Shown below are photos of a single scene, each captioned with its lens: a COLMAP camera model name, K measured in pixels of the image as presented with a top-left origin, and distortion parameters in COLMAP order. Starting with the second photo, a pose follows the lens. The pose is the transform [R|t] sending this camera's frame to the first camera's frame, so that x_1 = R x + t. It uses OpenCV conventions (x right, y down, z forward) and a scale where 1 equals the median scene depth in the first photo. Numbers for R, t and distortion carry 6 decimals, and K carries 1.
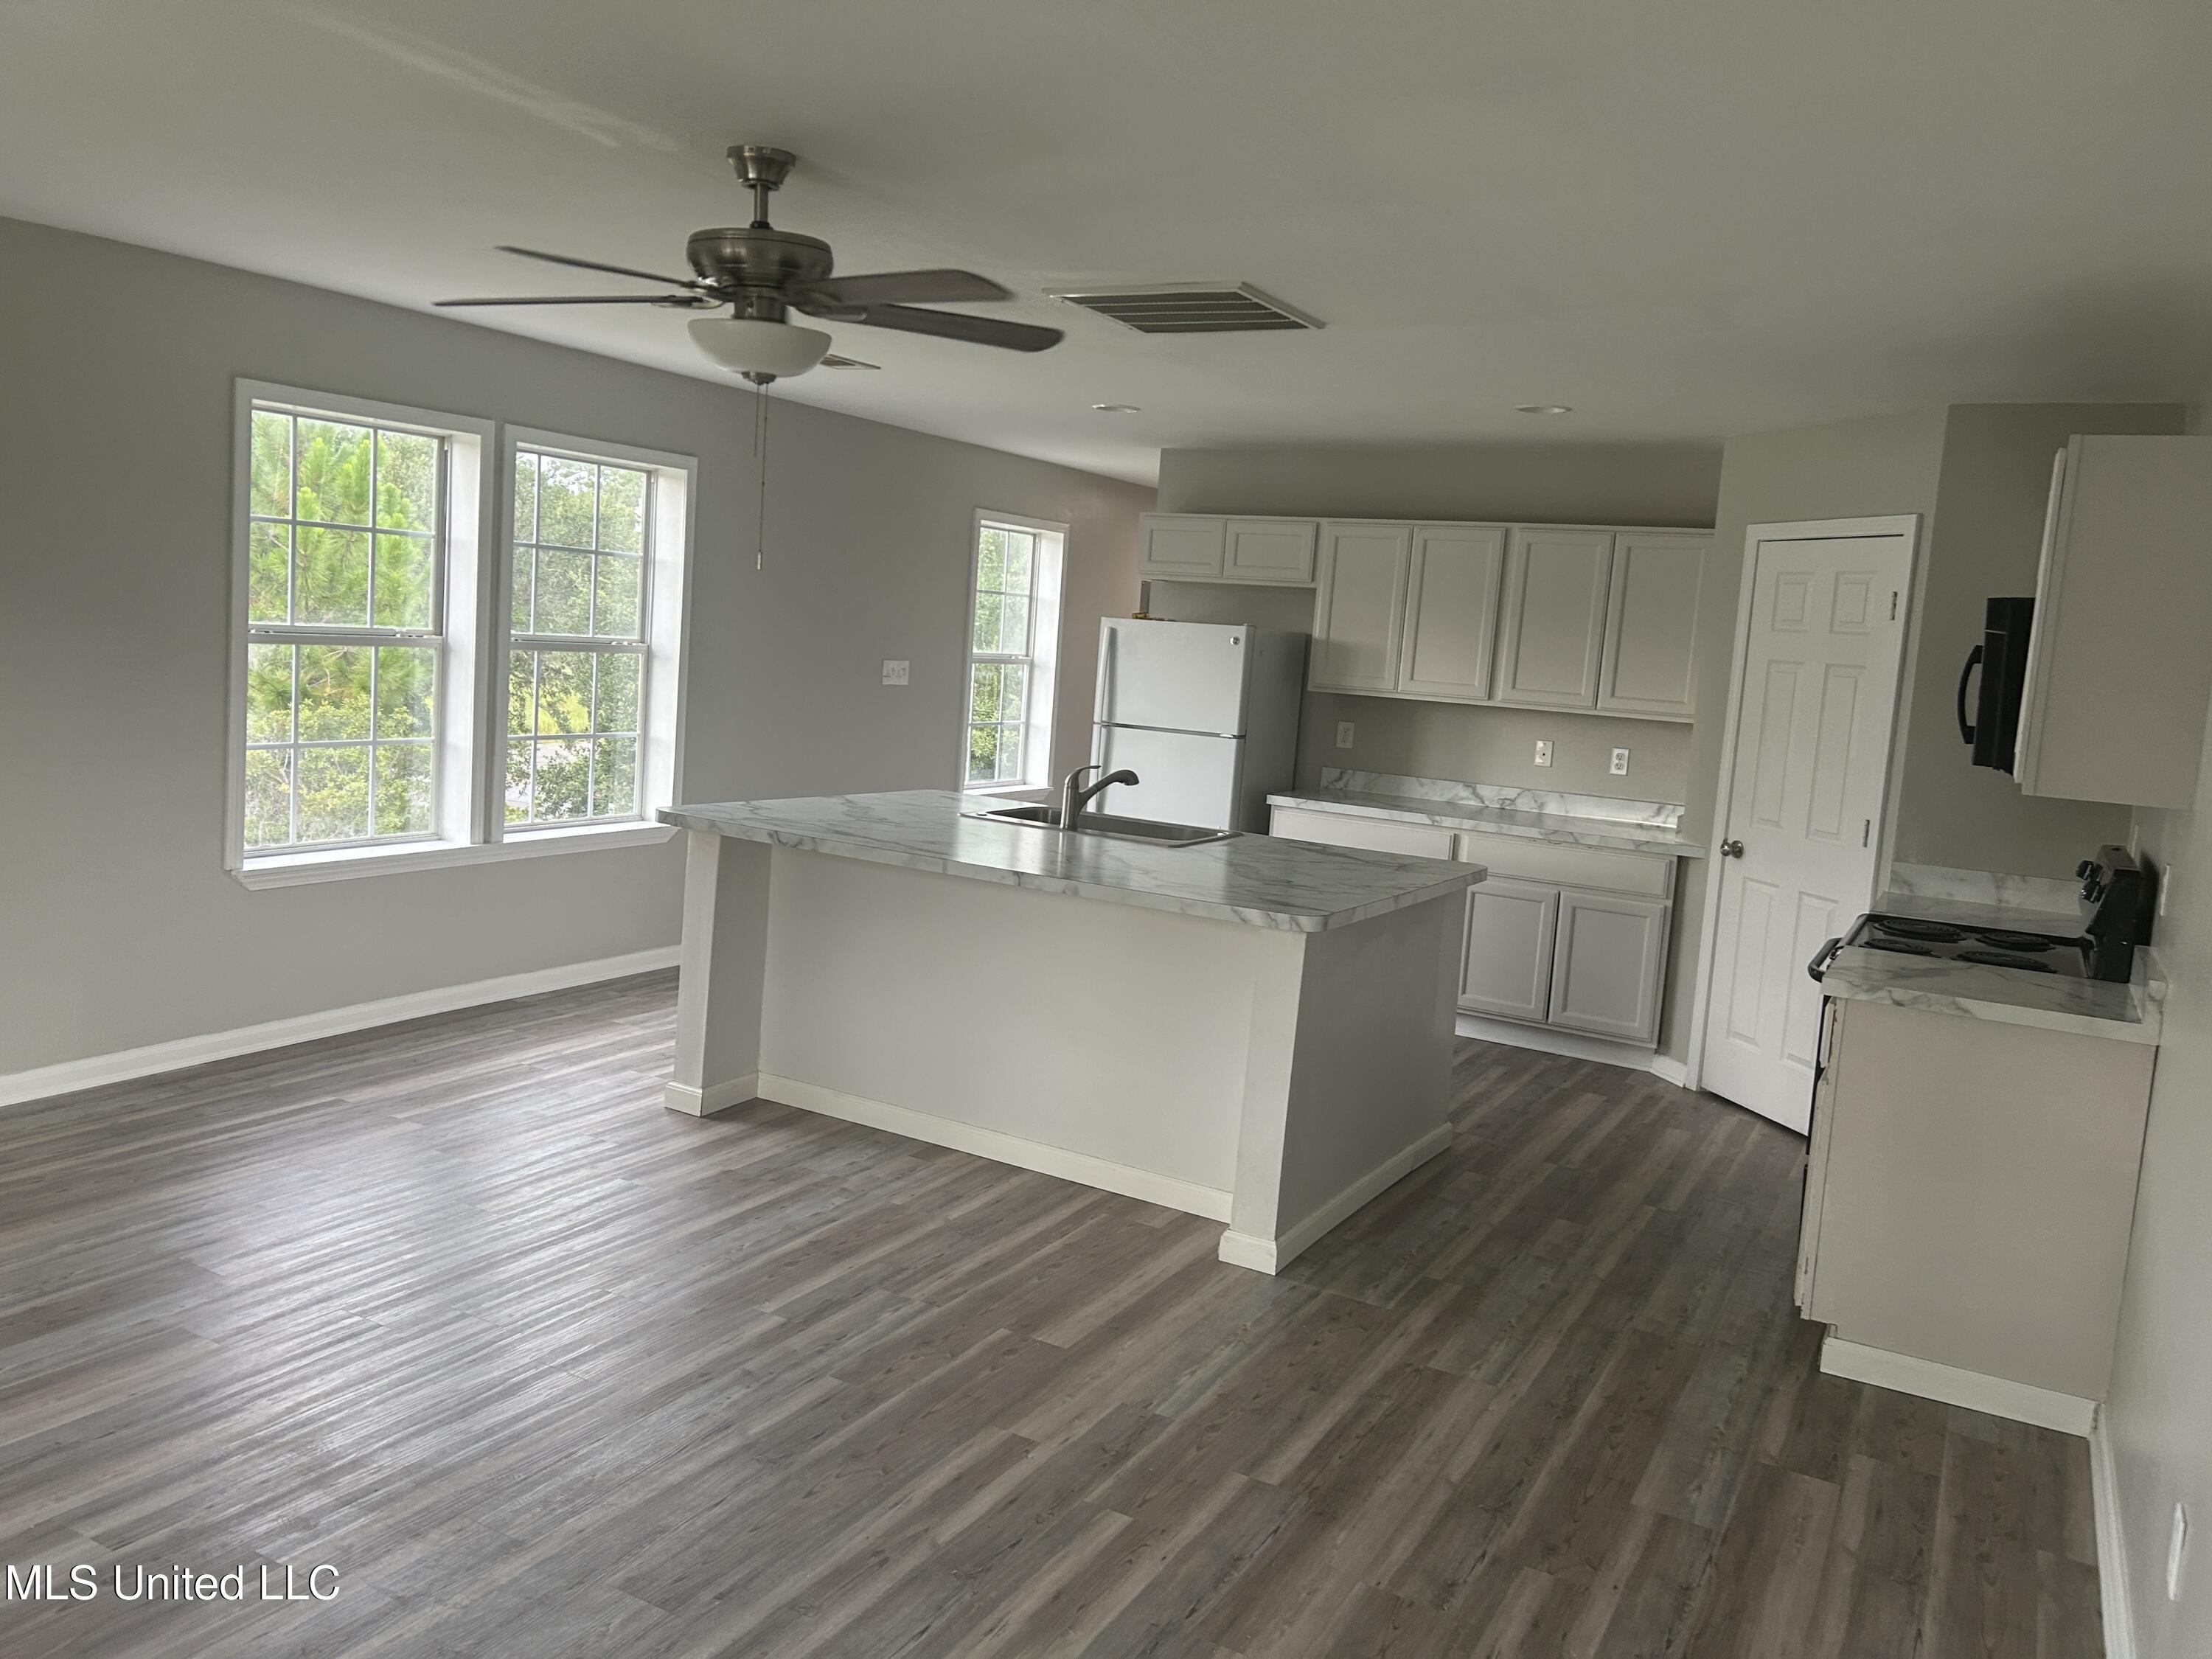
lens RADIAL K [[1670.1, 0, 1106.0], [0, 1670.1, 829.5], [0, 0, 1]] dist [0.030093, -0.009741]
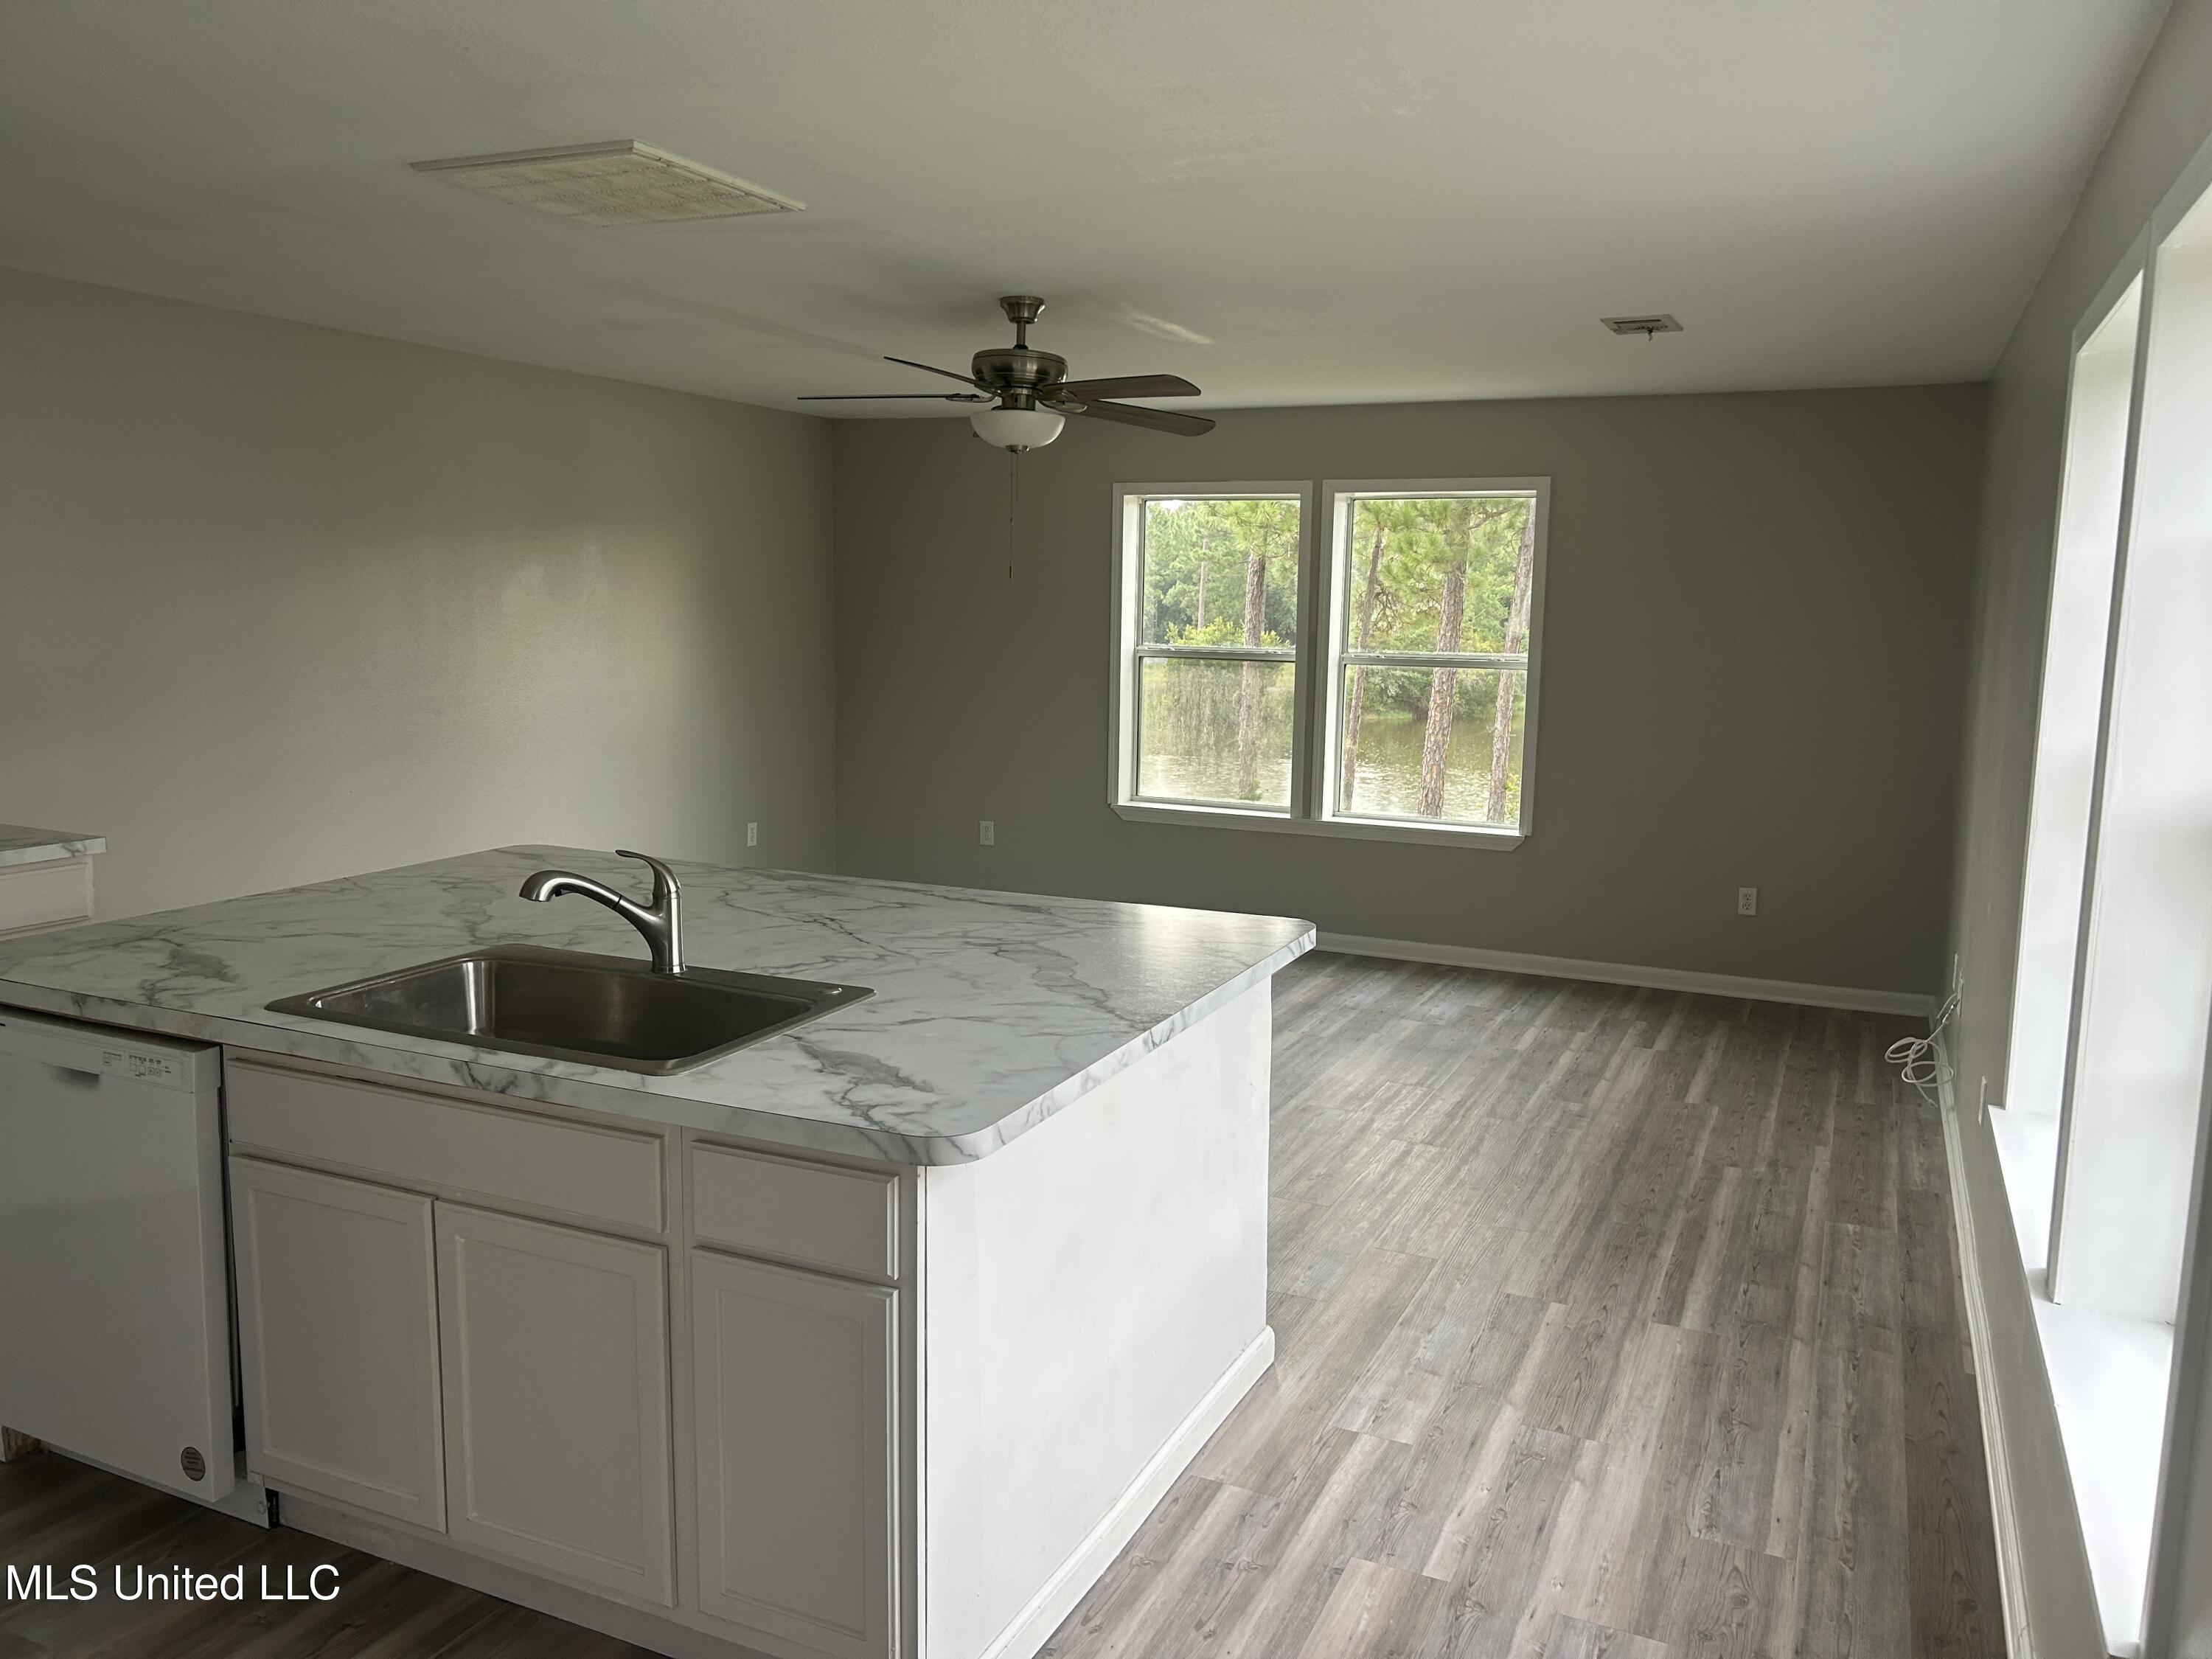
lens RADIAL K [[1670.1, 0, 1106.0], [0, 1670.1, 829.5], [0, 0, 1]] dist [0.030093, -0.009741]
pose [[-0.996649, -0.052618, -0.062621, -0.136109], [-0.066738, 0.965772, 0.250660, -0.227444], [0.047288, 0.254000, -0.966048, 1.640521]]
